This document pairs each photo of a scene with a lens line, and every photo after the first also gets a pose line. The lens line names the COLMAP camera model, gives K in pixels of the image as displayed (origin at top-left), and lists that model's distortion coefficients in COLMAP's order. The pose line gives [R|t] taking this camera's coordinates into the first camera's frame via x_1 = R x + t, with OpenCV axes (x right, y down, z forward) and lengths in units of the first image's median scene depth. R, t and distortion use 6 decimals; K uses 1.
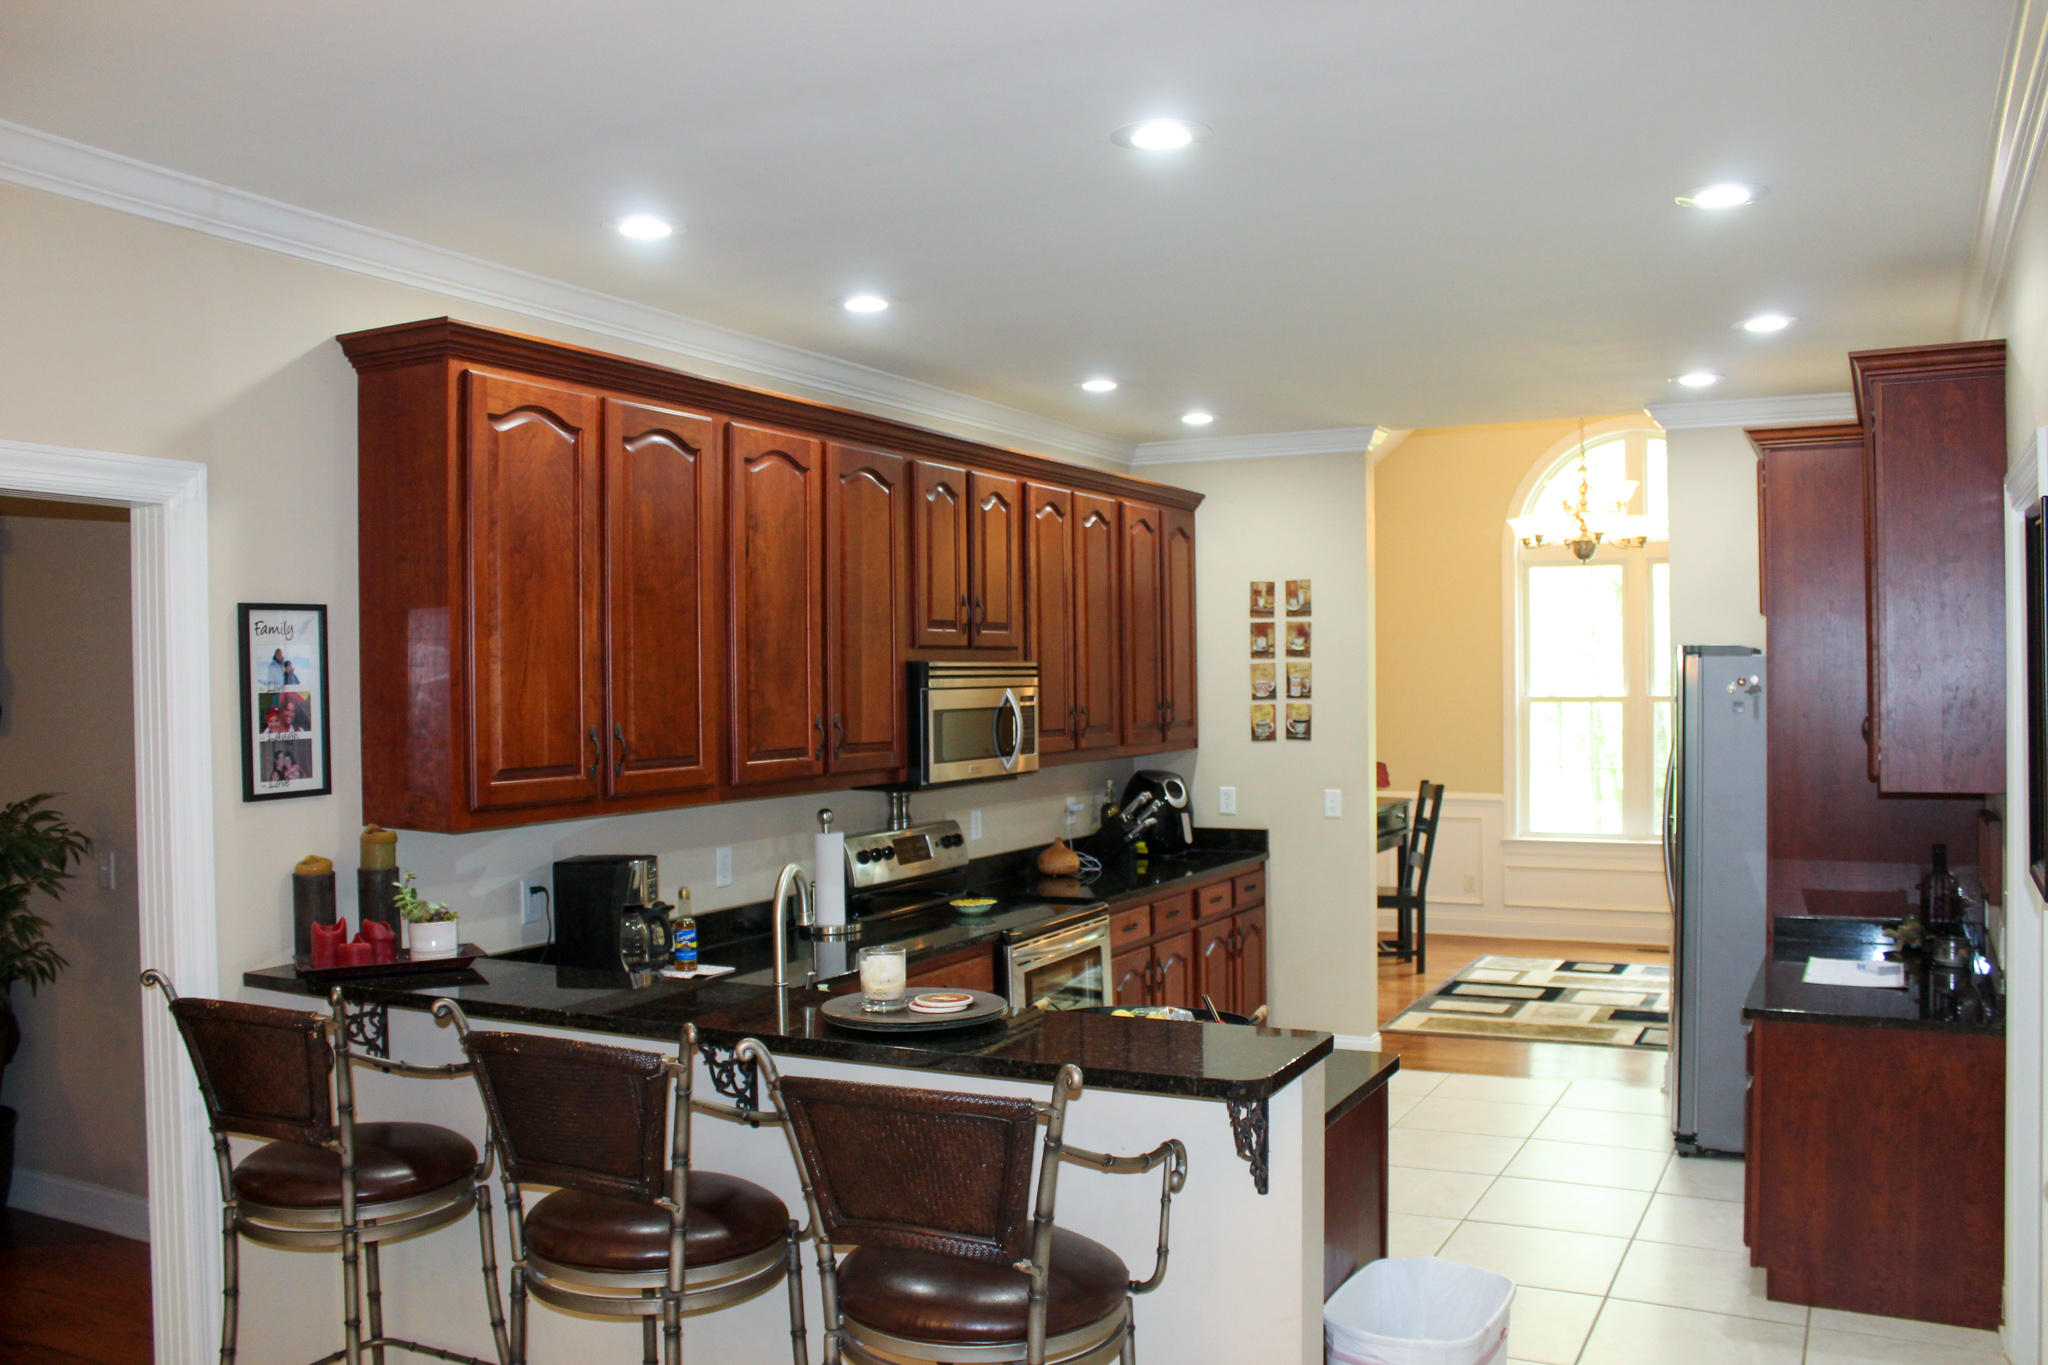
lens RADIAL K [[1712.9, 0, 1029.3], [0, 1712.9, 679.1], [0, 0, 1]] dist [-0.145564, 0.103083]
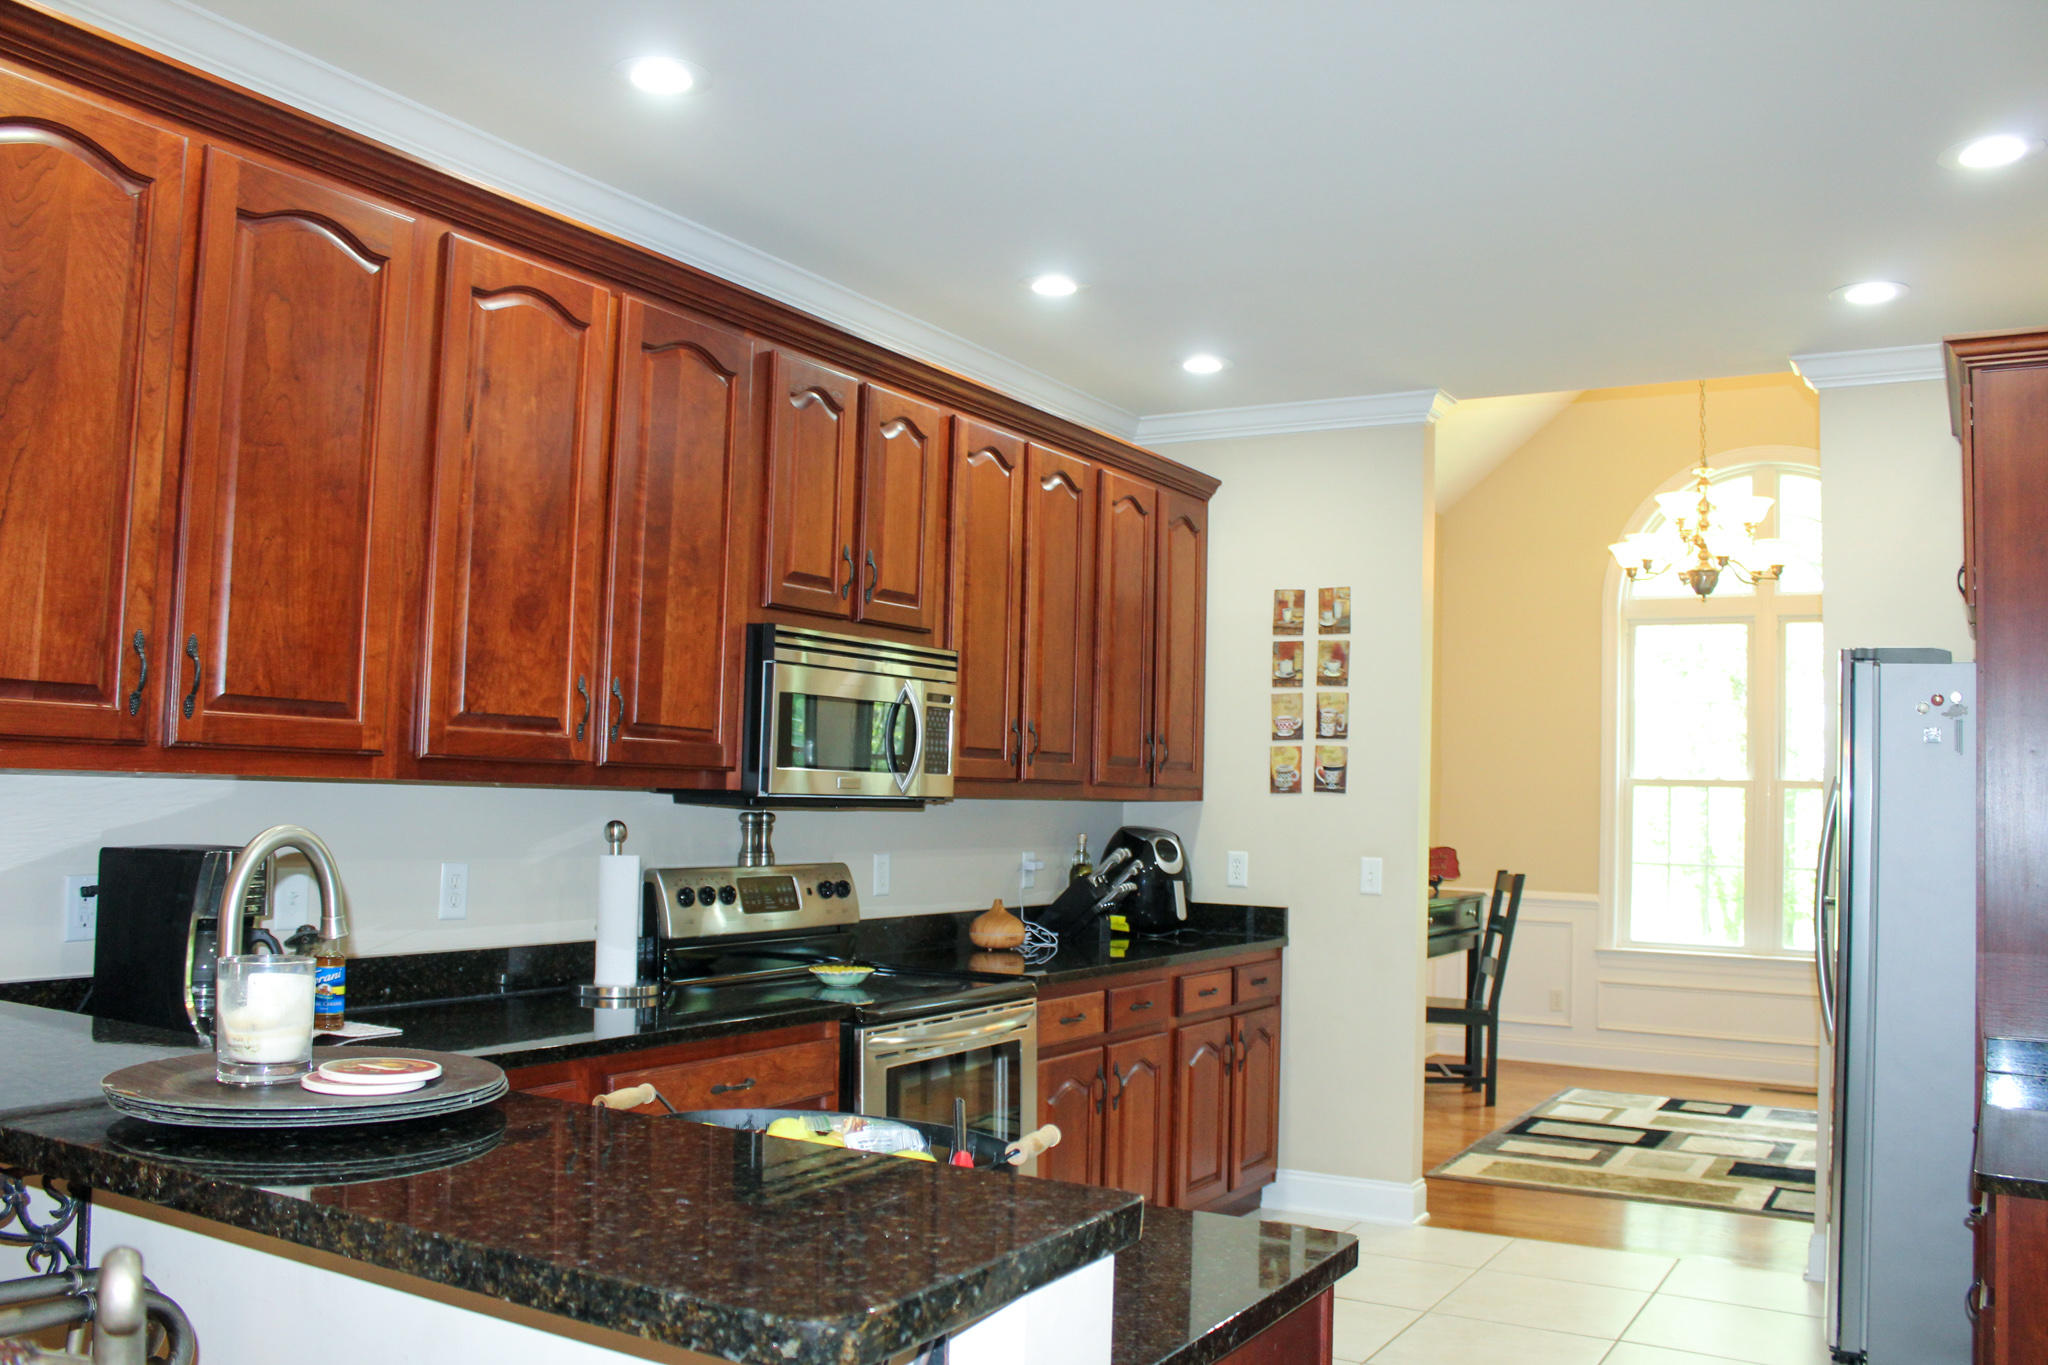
lens RADIAL K [[1712.9, 0, 1025.5], [0, 1712.9, 689.0], [0, 0, 1]] dist [-0.145564, 0.103083]
pose [[0.997538, 0.033980, -0.061340, 0.071359], [-0.037824, 0.997319, -0.062637, 0.045954], [0.059047, 0.064803, 0.996150, 0.236032]]
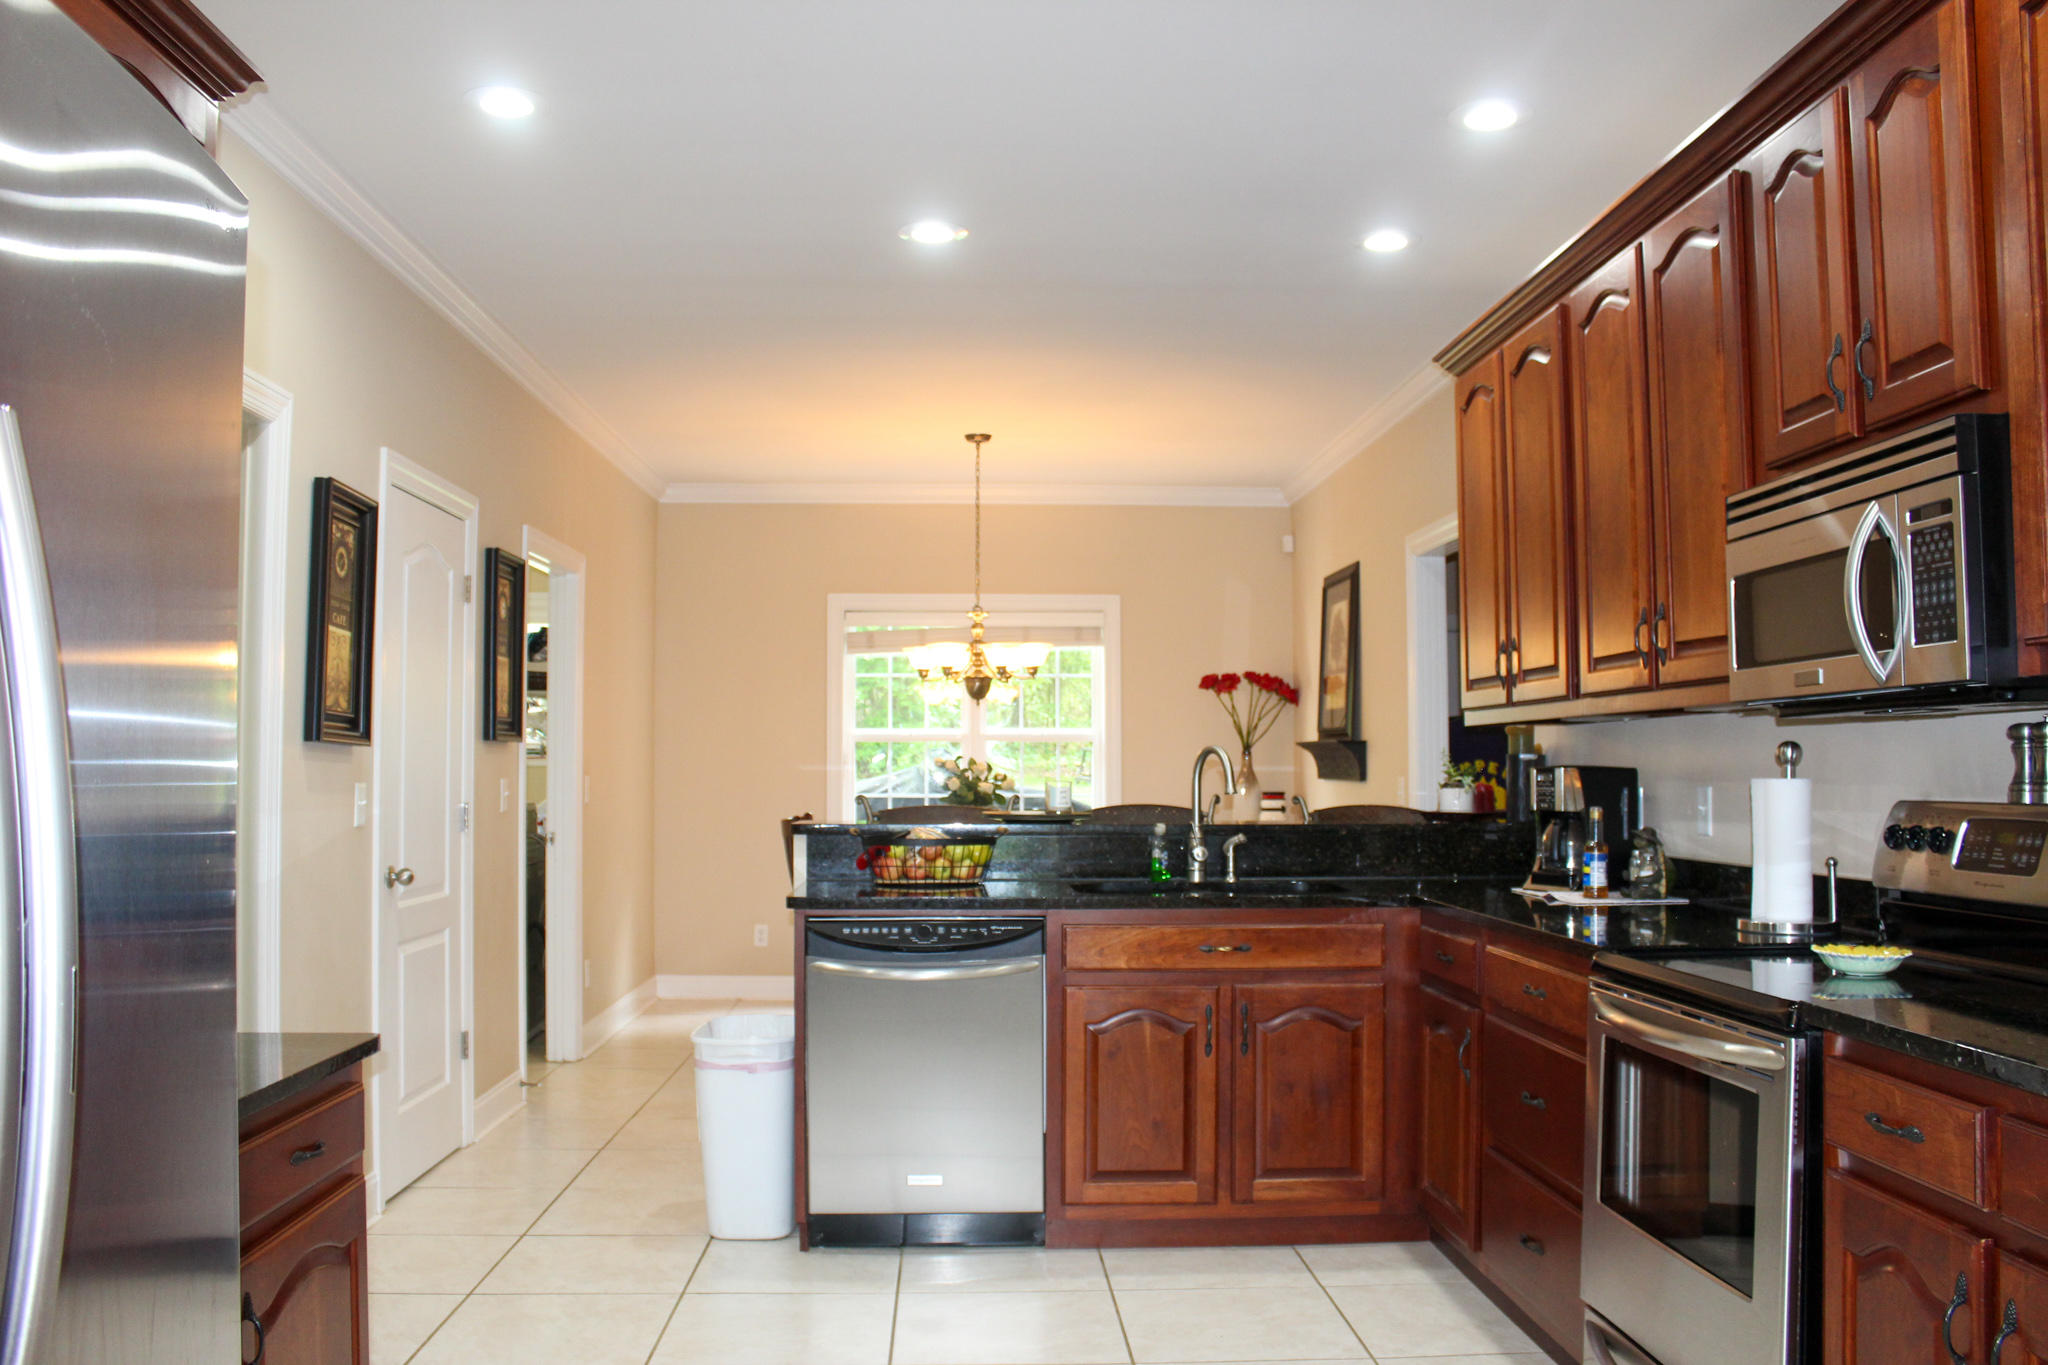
lens RADIAL K [[1712.9, 0, 1022.9], [0, 1712.9, 686.3], [0, 0, 1]] dist [-0.145564, 0.103083]
pose [[-0.872315, -0.019495, -0.488556, 0.347739], [0.002711, 0.998997, -0.044703, 0.064099], [0.488937, -0.040320, -0.871387, 1.095099]]
